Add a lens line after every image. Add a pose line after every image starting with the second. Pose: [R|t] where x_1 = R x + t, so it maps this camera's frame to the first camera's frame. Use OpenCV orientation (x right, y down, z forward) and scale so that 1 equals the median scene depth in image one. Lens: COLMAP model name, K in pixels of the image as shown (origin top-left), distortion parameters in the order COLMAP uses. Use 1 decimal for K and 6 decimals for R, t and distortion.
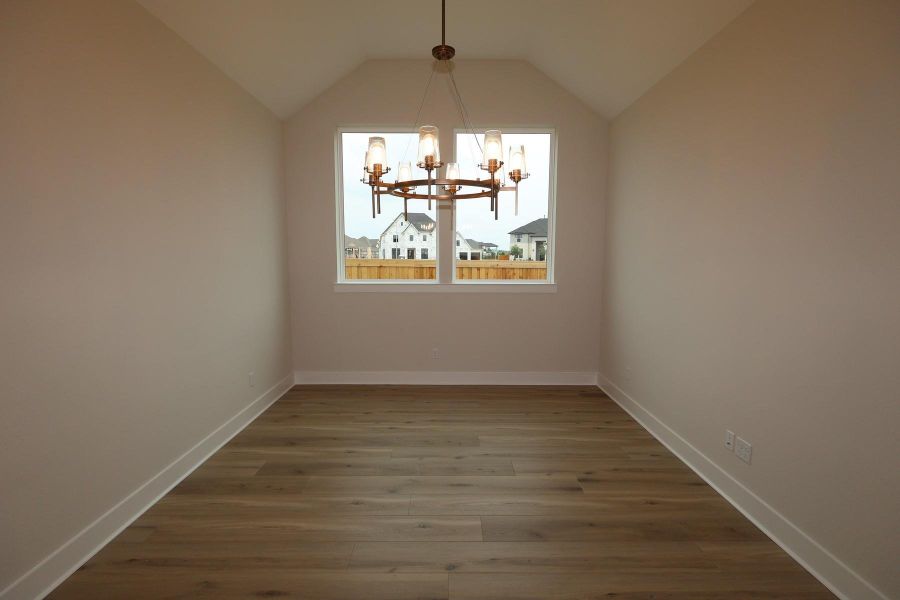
lens RADIAL K [[434.9, 0, 450.0], [0, 434.9, 300.0], [0, 0, 1]] dist [0.001299, 0.000480]
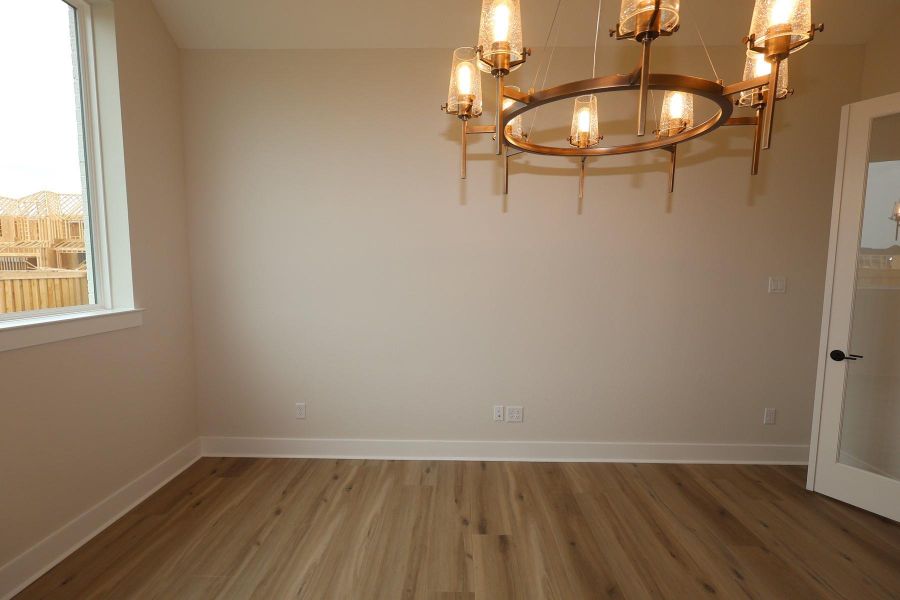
lens RADIAL K [[434.9, 0, 450.0], [0, 434.9, 300.0], [0, 0, 1]] dist [0.001299, 0.000480]
pose [[0.015457, -0.094326, 0.995421, -0.455279], [0.100453, 0.990650, 0.092314, -0.095454], [-0.994822, 0.098567, 0.024788, 0.952607]]
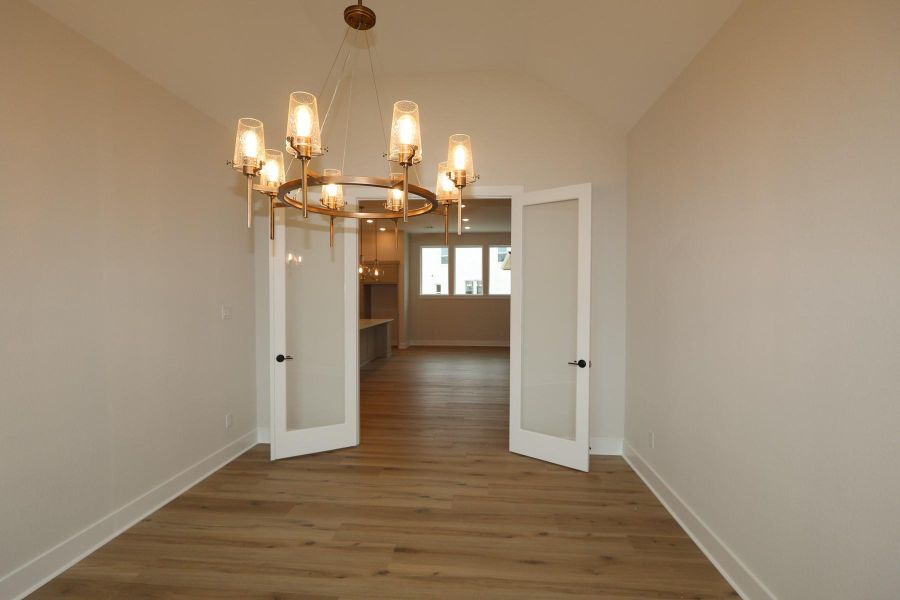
lens RADIAL K [[420.7, 0, 450.0], [0, 420.7, 300.0], [0, 0, 1]] dist [-0.001263, -0.000134]
pose [[-0.996654, -0.001921, 0.081714, -0.182369], [0.008456, 0.991936, 0.126457, -0.148640], [-0.081298, 0.126725, -0.988601, 1.363684]]
